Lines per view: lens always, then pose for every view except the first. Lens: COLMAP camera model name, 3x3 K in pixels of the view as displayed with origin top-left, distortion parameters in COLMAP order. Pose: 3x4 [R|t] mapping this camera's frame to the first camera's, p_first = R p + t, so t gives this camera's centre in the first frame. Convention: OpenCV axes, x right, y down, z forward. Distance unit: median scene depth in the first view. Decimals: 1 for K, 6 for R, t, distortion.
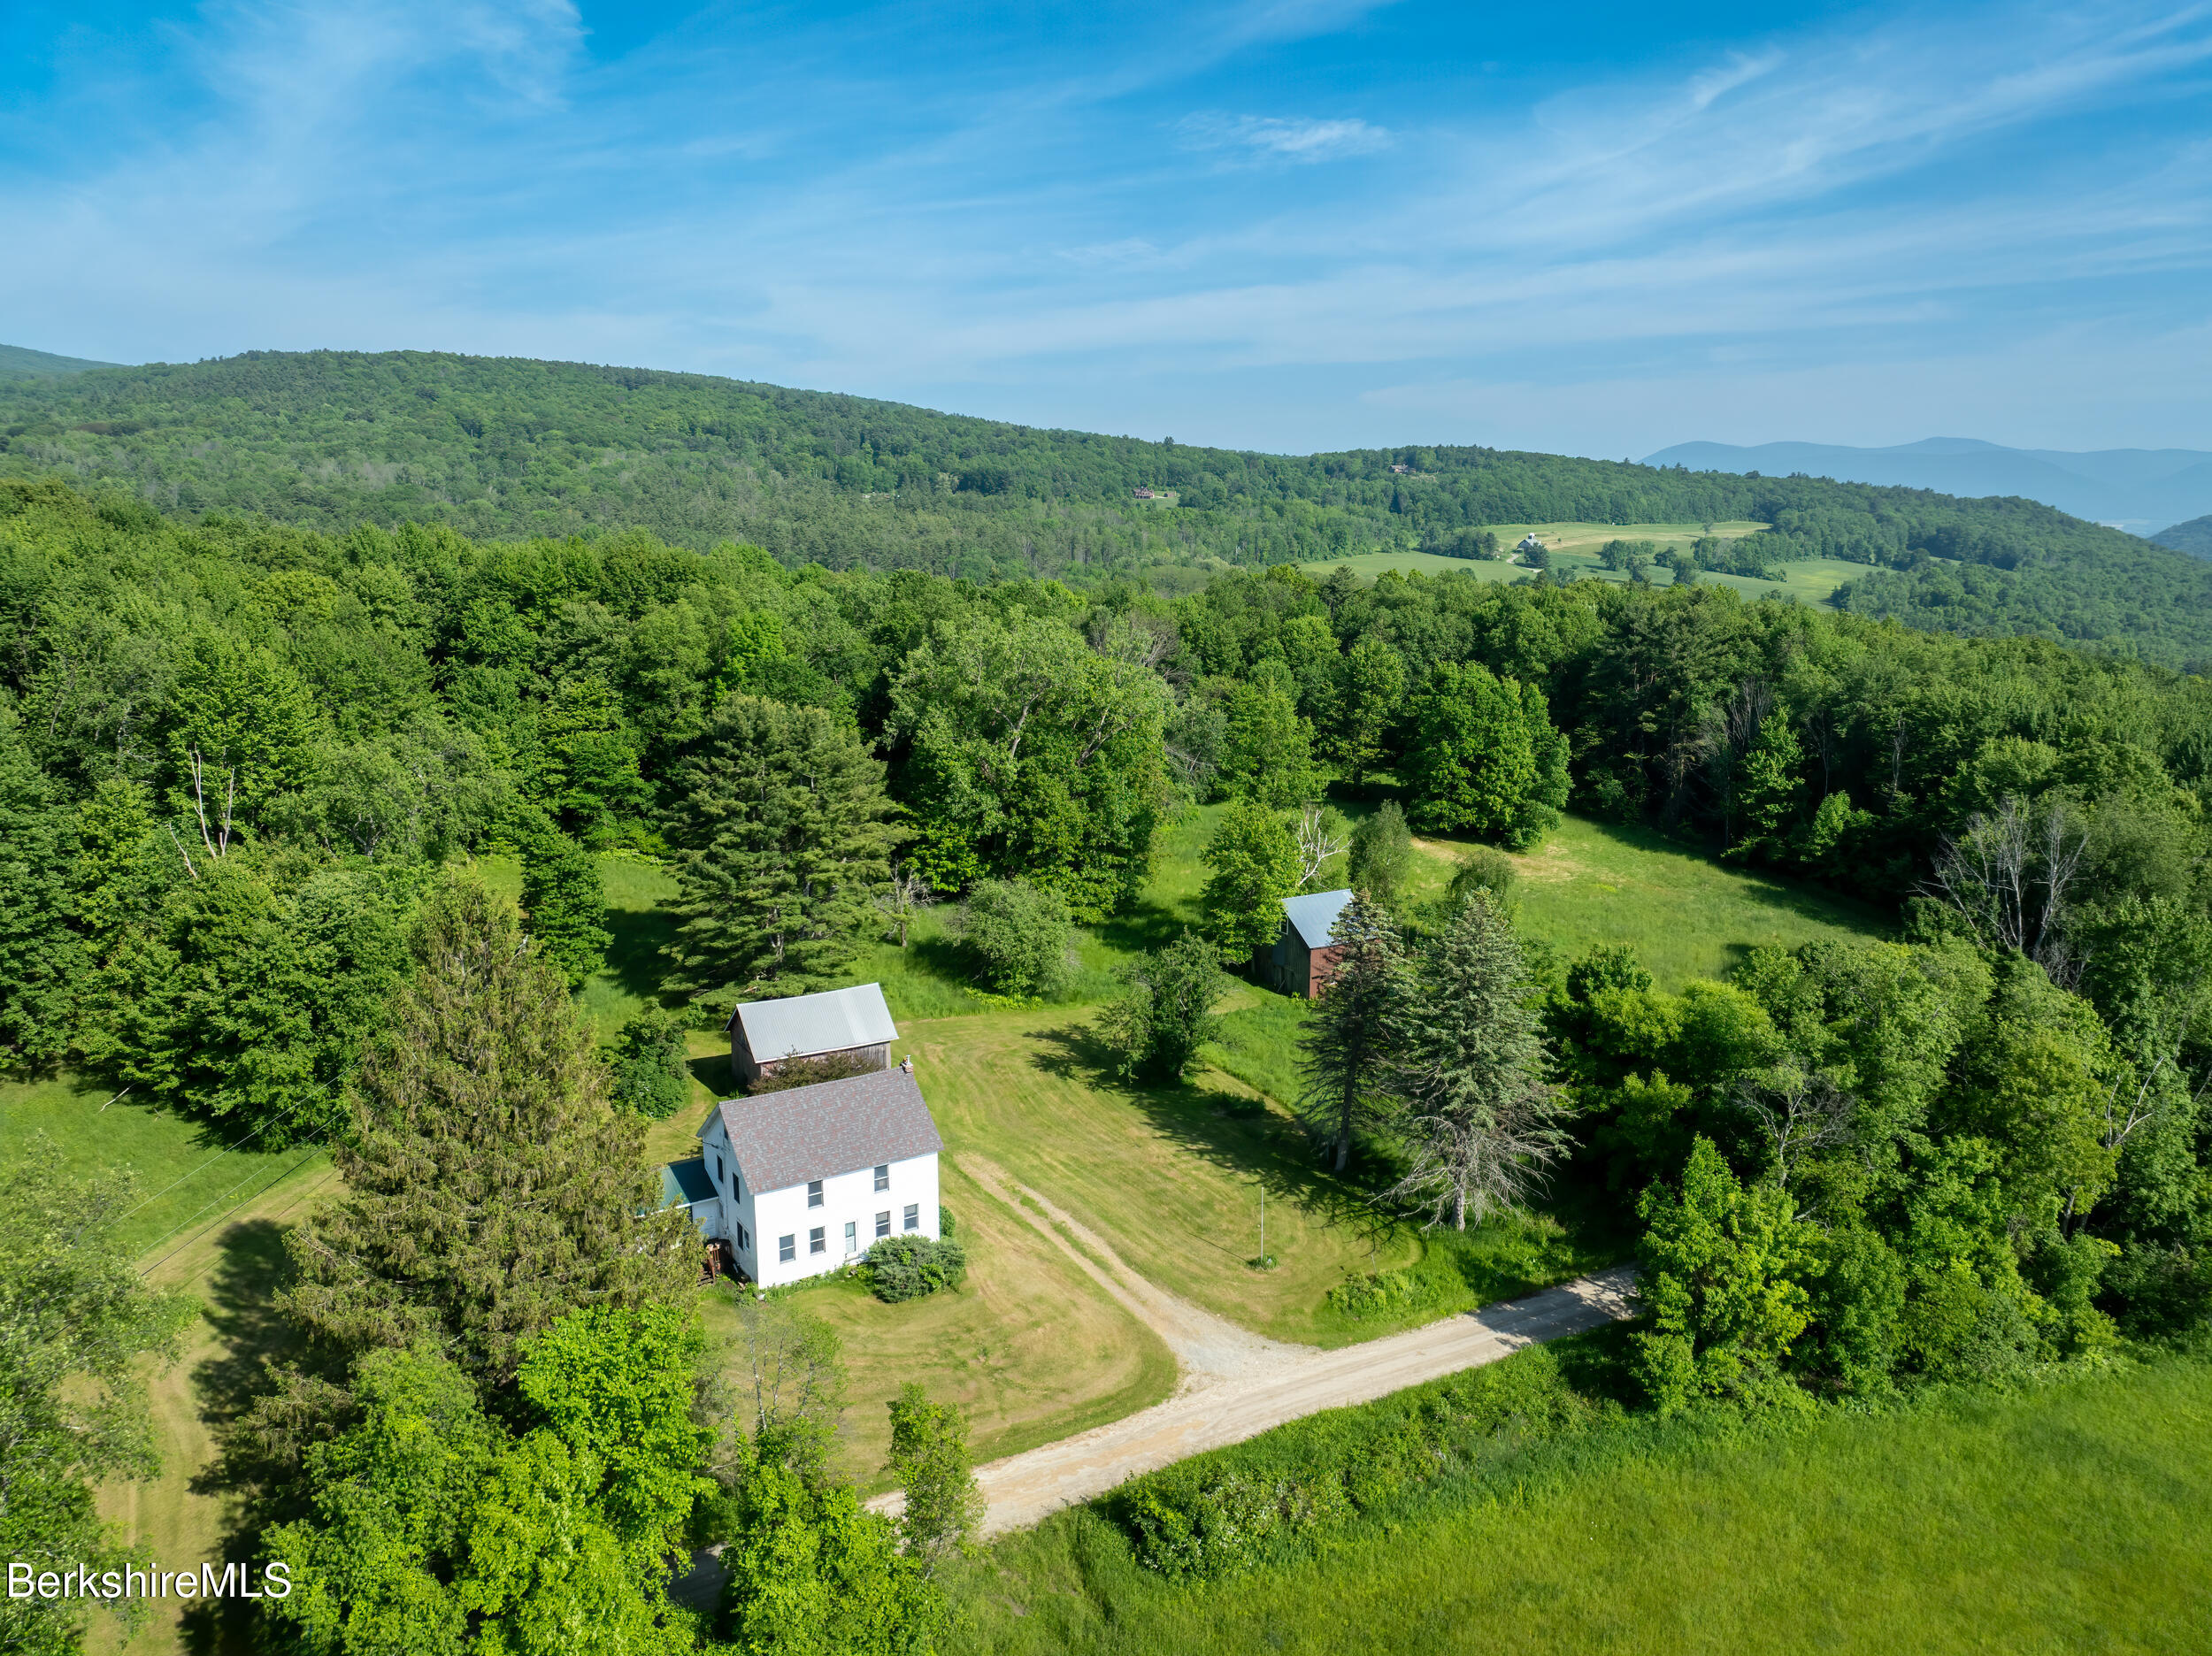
lens RADIAL K [[1542.0, 0, 1089.2], [0, 1542.0, 827.2], [0, 0, 1]] dist [-0.046433, 0.016663]
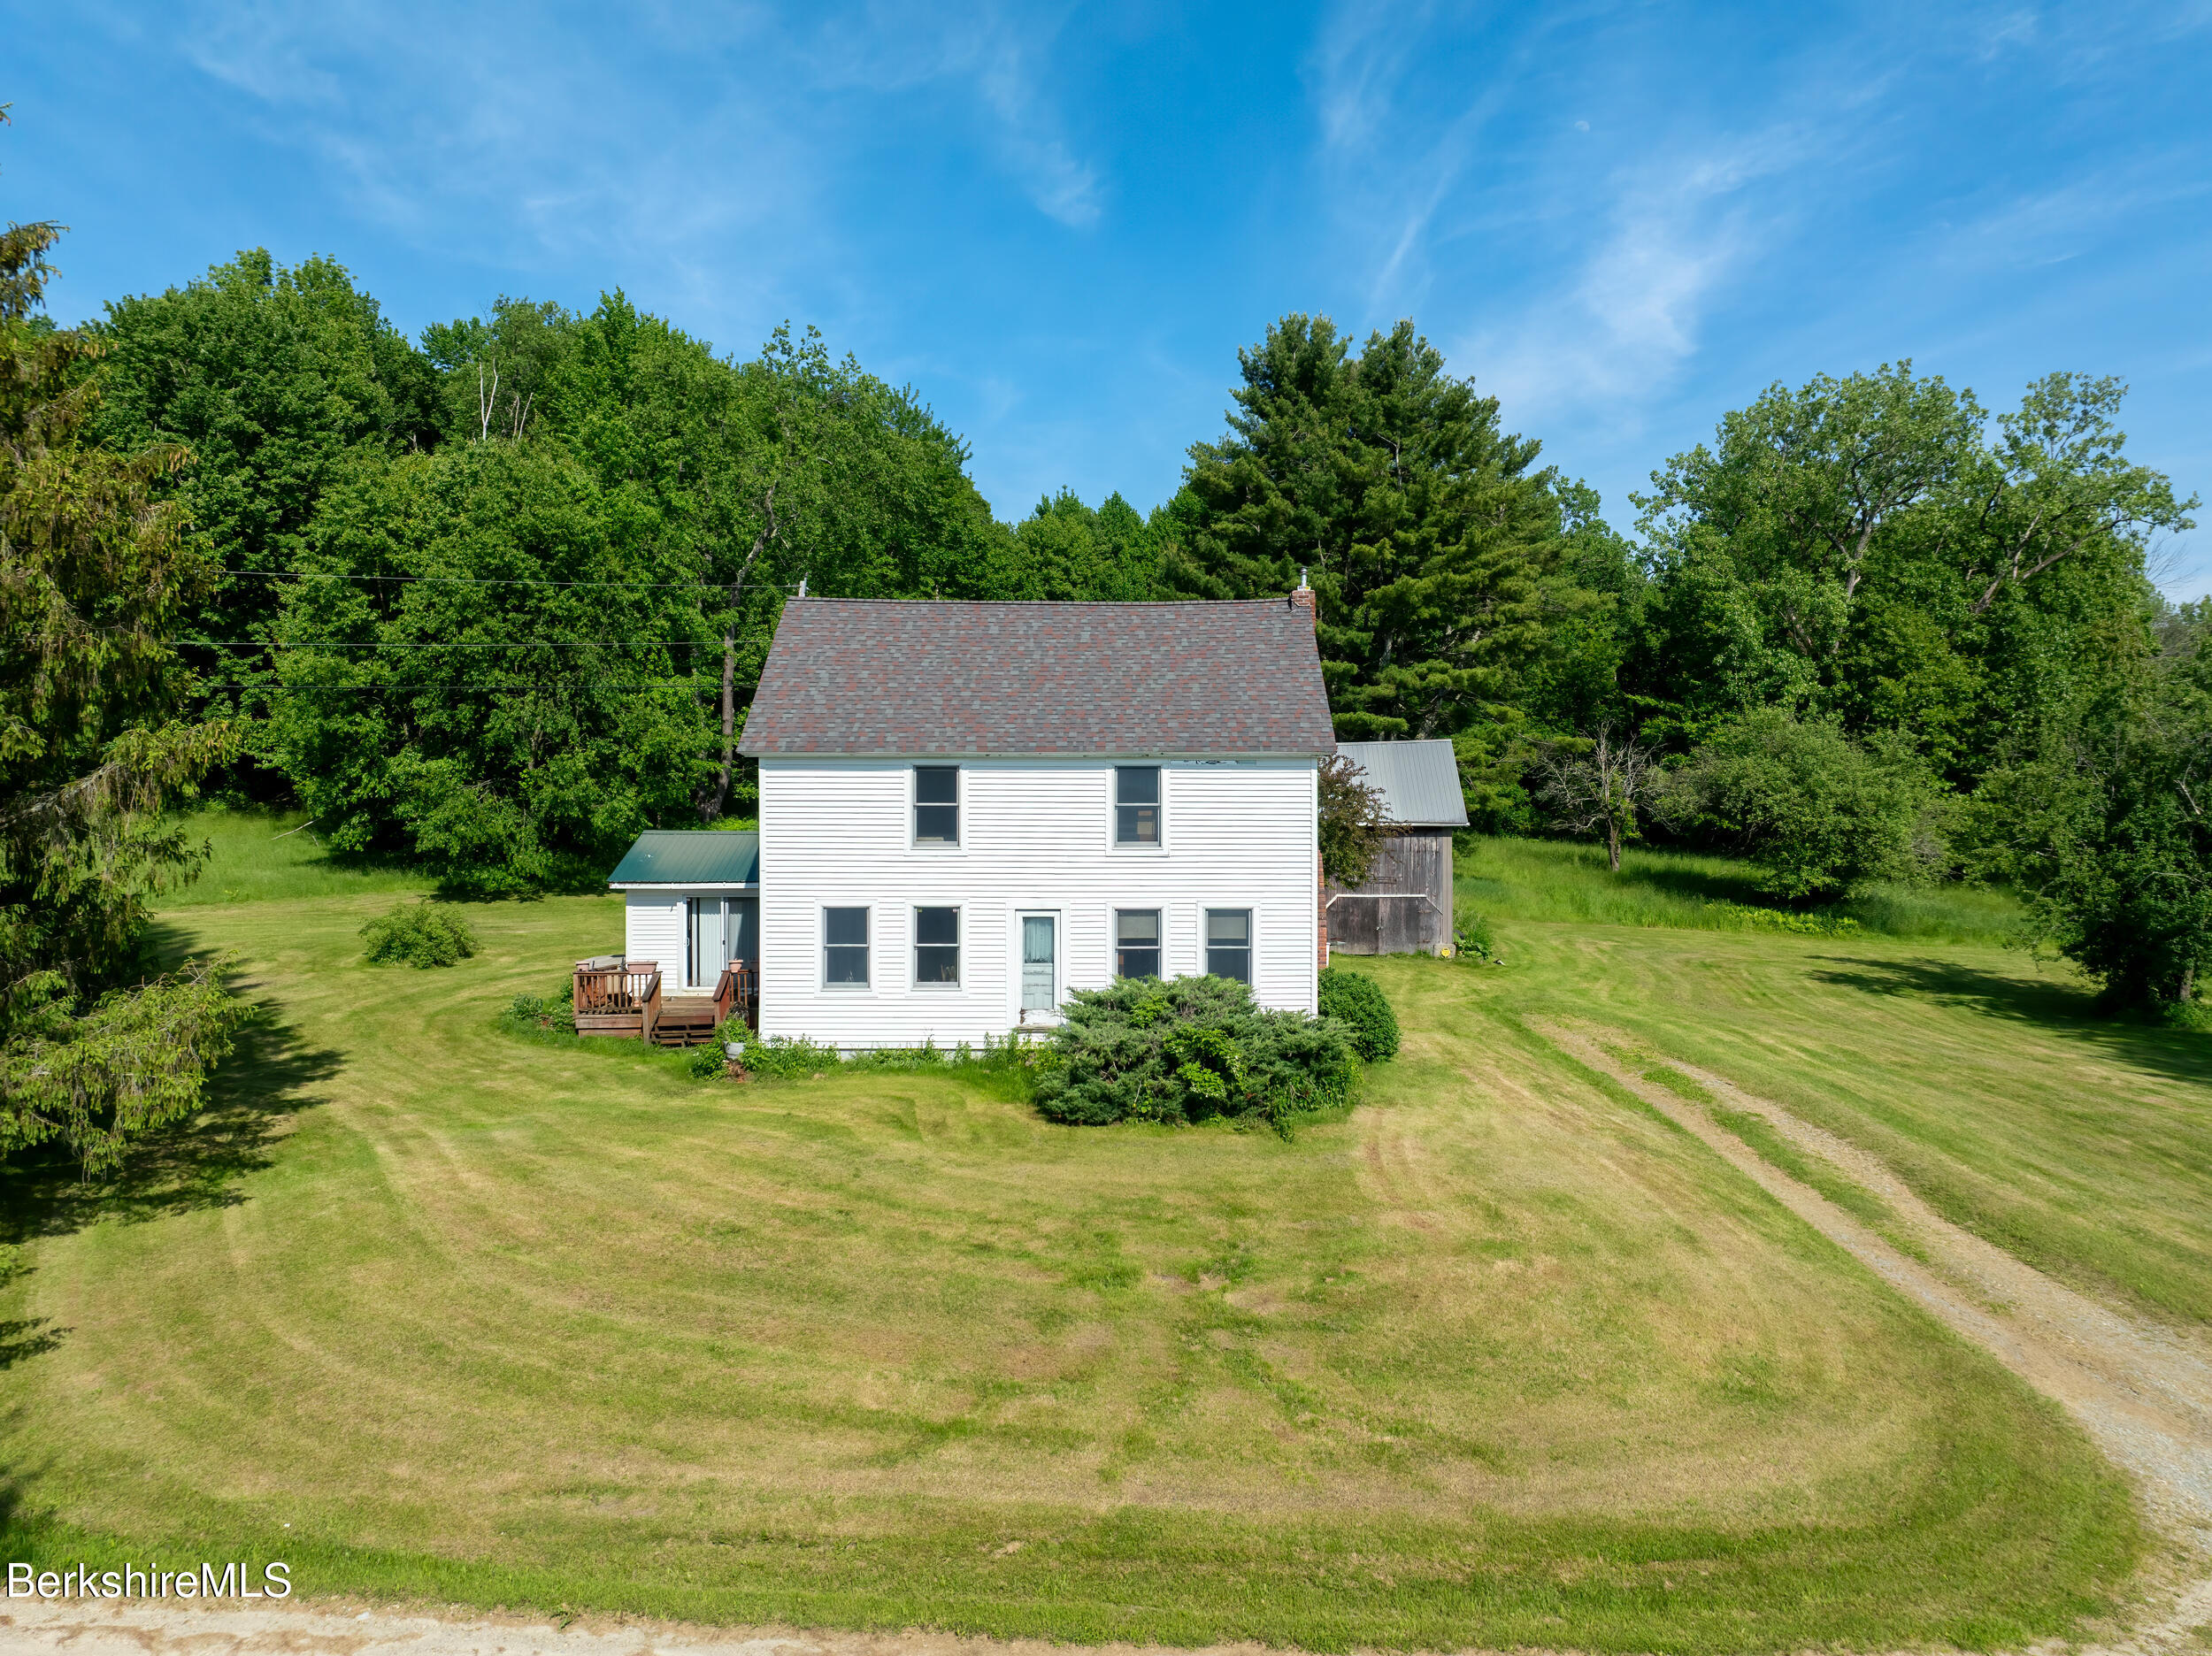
lens RADIAL K [[1542.0, 0, 1100.4], [0, 1542.0, 828.5], [0, 0, 1]] dist [-0.046433, 0.016663]
pose [[0.841635, -0.000541, -0.540047, 0.046579], [-0.100505, 0.982373, -0.157615, 0.287795], [0.530613, 0.186932, 0.826744, 0.702110]]
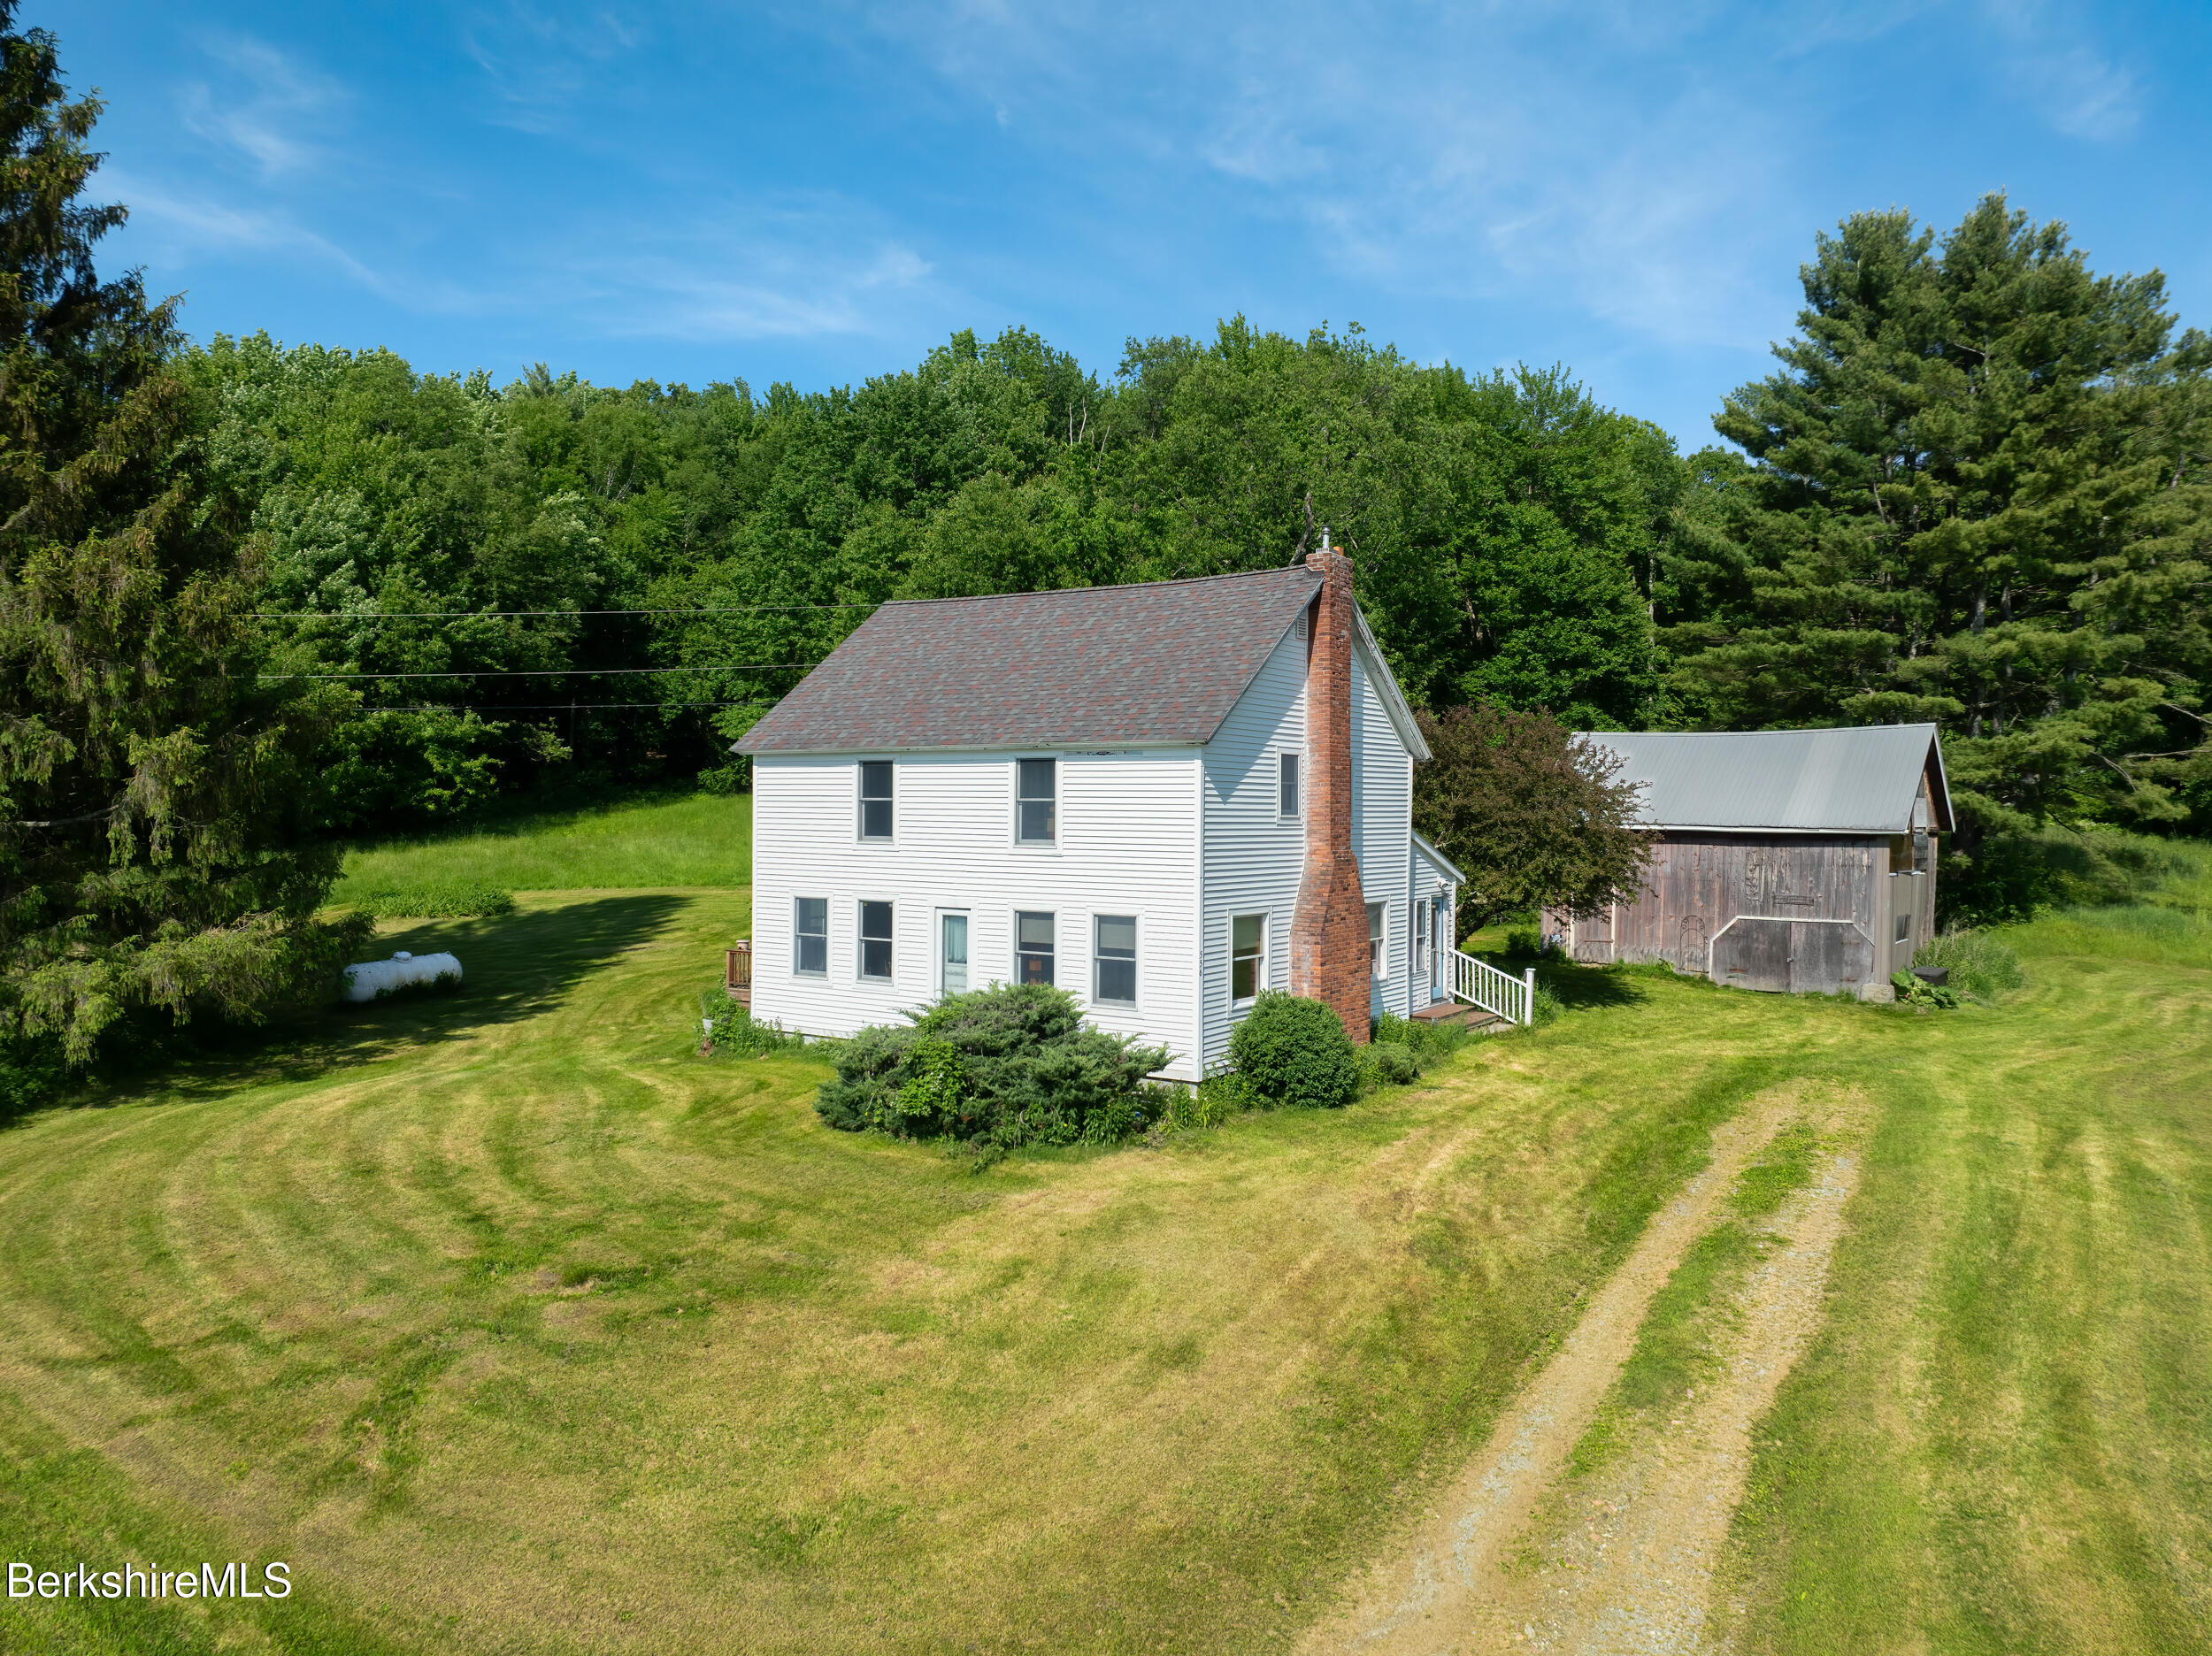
lens RADIAL K [[1542.0, 0, 1138.6], [0, 1542.0, 807.7], [0, 0, 1]] dist [-0.046433, 0.016663]
pose [[0.406086, -0.005773, -0.913817, 0.171615], [-0.184422, 0.978887, -0.088139, 0.253073], [0.895032, 0.204320, 0.396447, 0.884075]]
